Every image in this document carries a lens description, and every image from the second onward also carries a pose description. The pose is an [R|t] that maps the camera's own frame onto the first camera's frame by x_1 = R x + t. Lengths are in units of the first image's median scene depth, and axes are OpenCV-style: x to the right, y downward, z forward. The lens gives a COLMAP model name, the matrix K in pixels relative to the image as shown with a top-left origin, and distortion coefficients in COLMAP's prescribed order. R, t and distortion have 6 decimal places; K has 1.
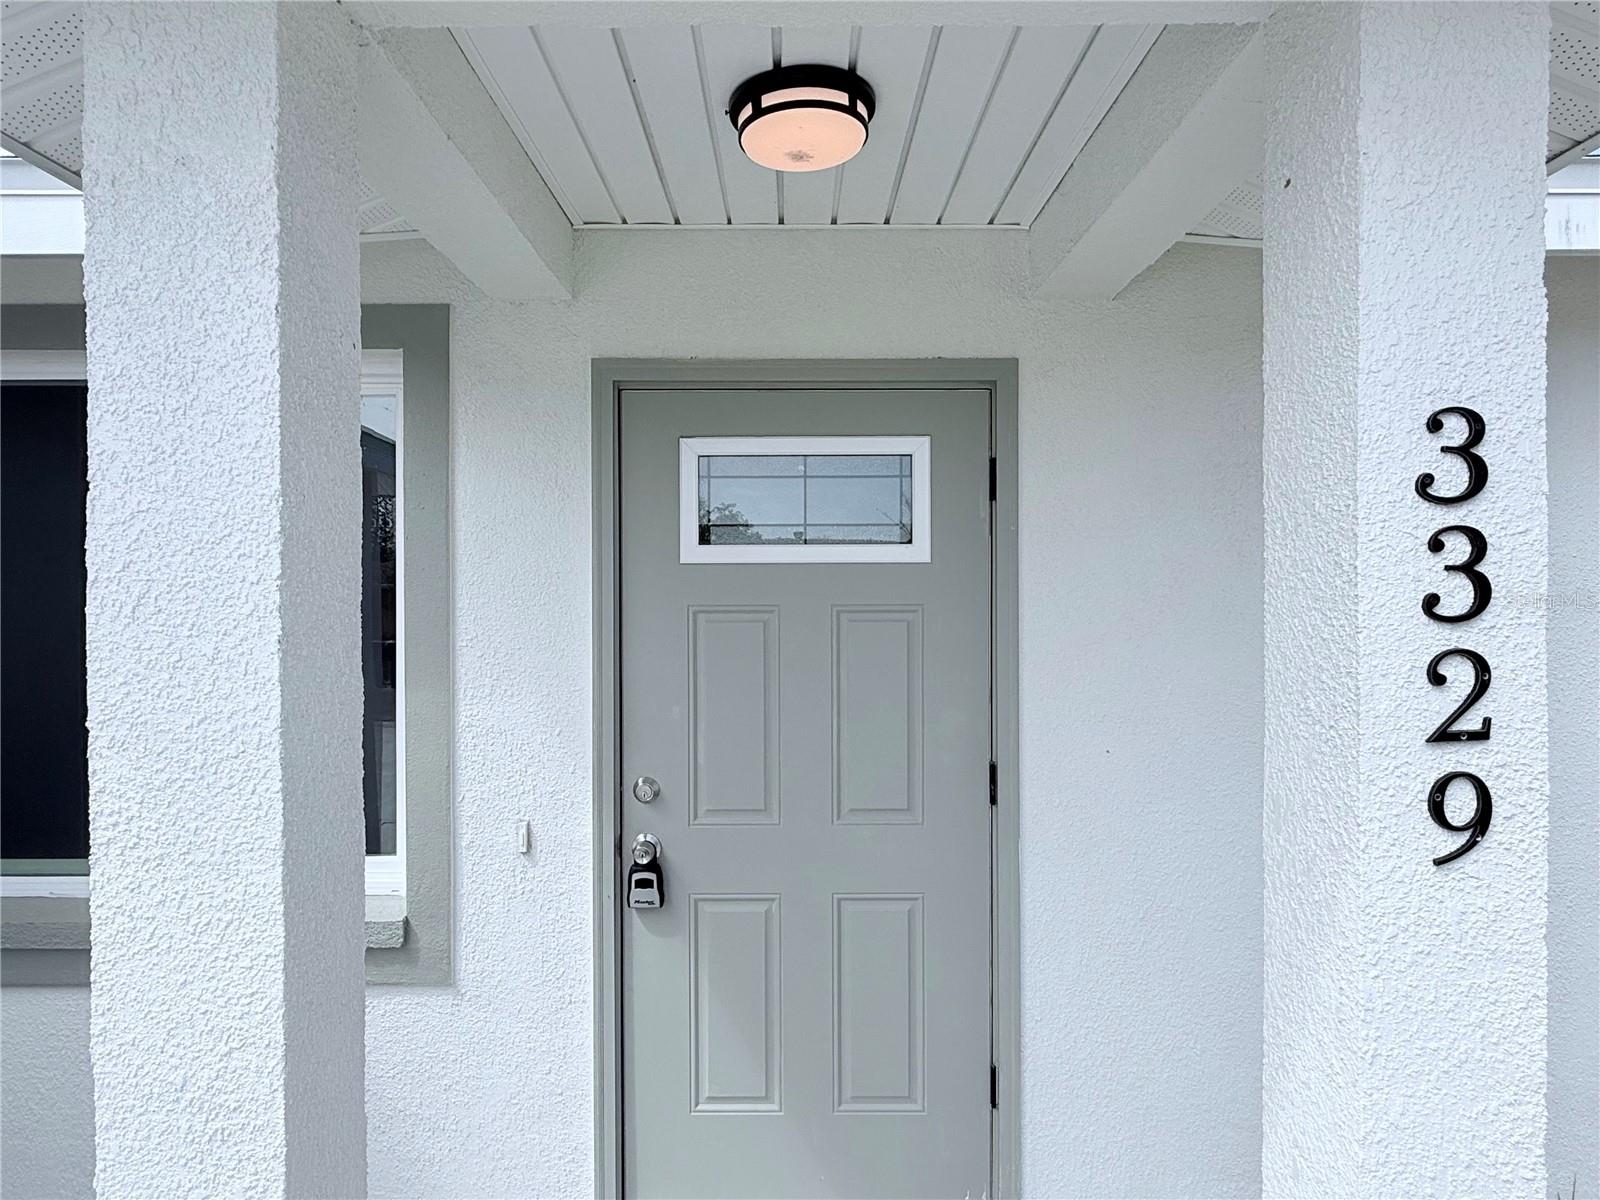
lens RADIAL K [[936.3, 0, 798.0], [0, 936.3, 600.2], [0, 0, 1]] dist [-0.000622, 0.000013]
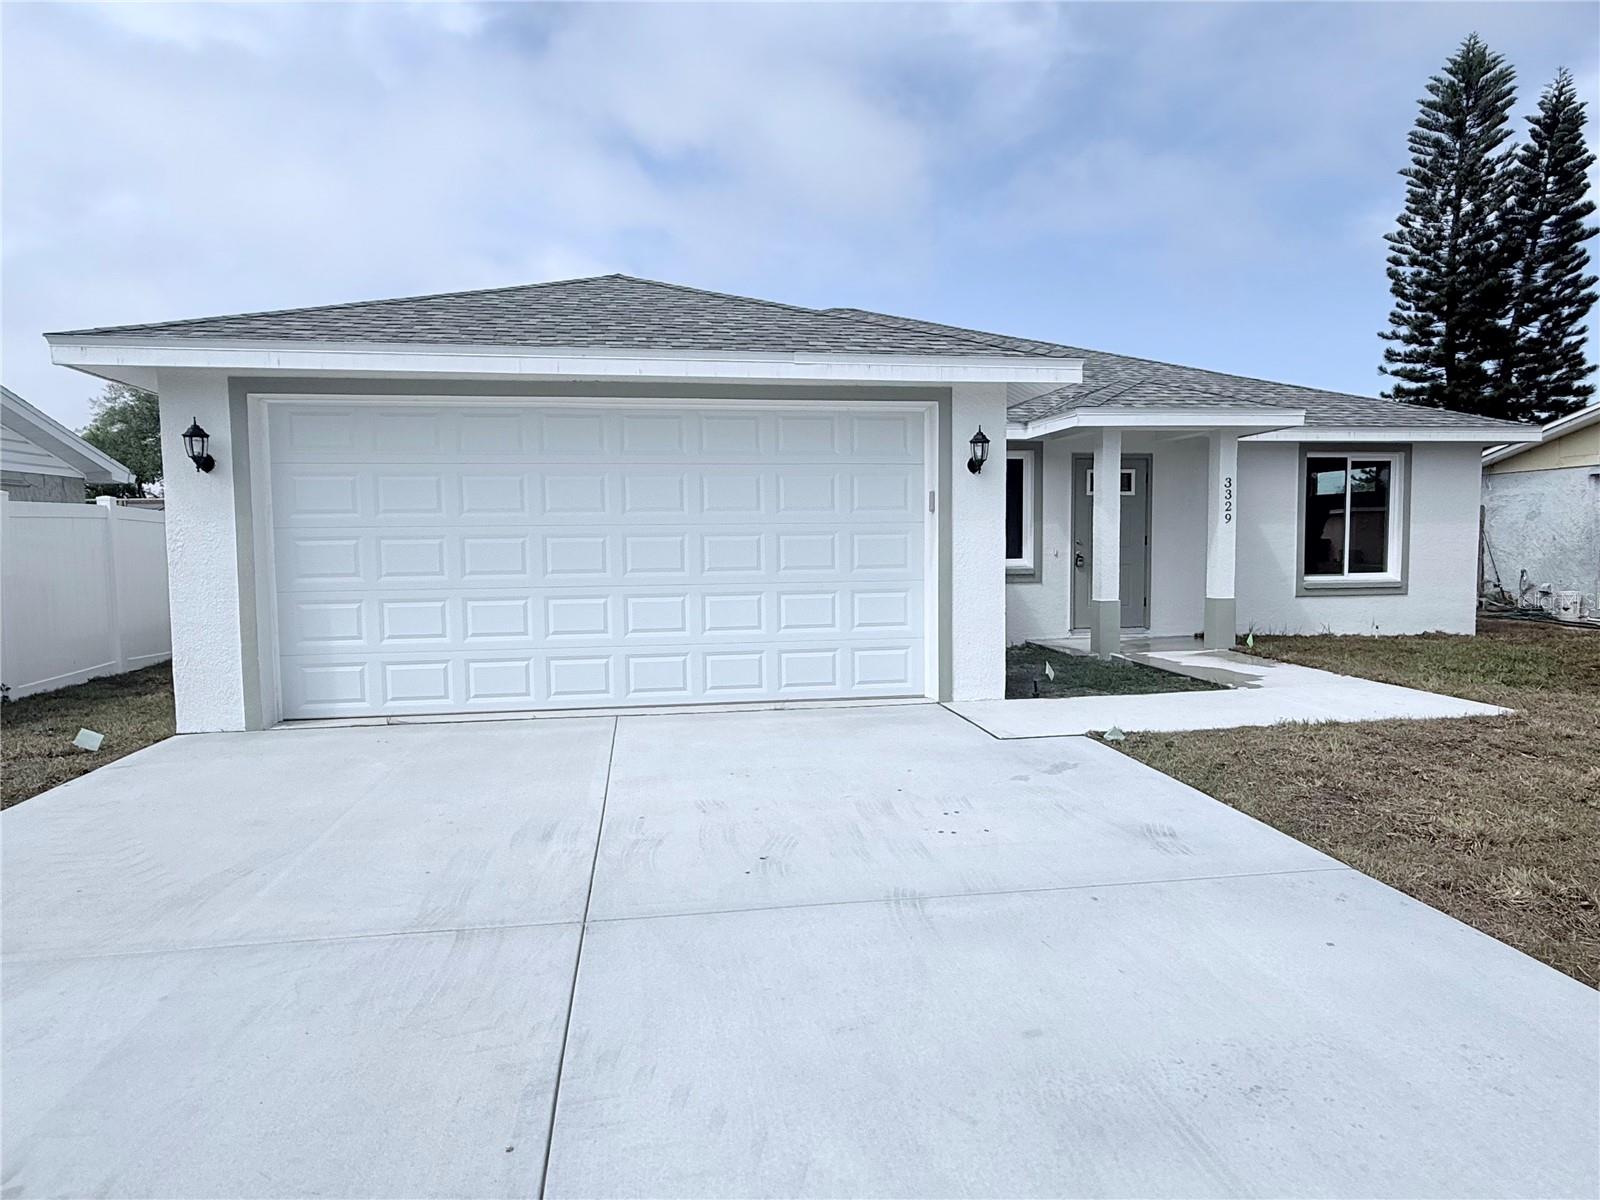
lens RADIAL K [[936.3, 0, 800.4], [0, 936.3, 596.7], [0, 0, 1]] dist [-0.000622, 0.000013]
pose [[0.989501, -0.014624, 0.143784, -2.307038], [0.005897, 0.998124, 0.060933, 0.182114], [-0.144406, -0.059445, 0.987731, -3.625708]]
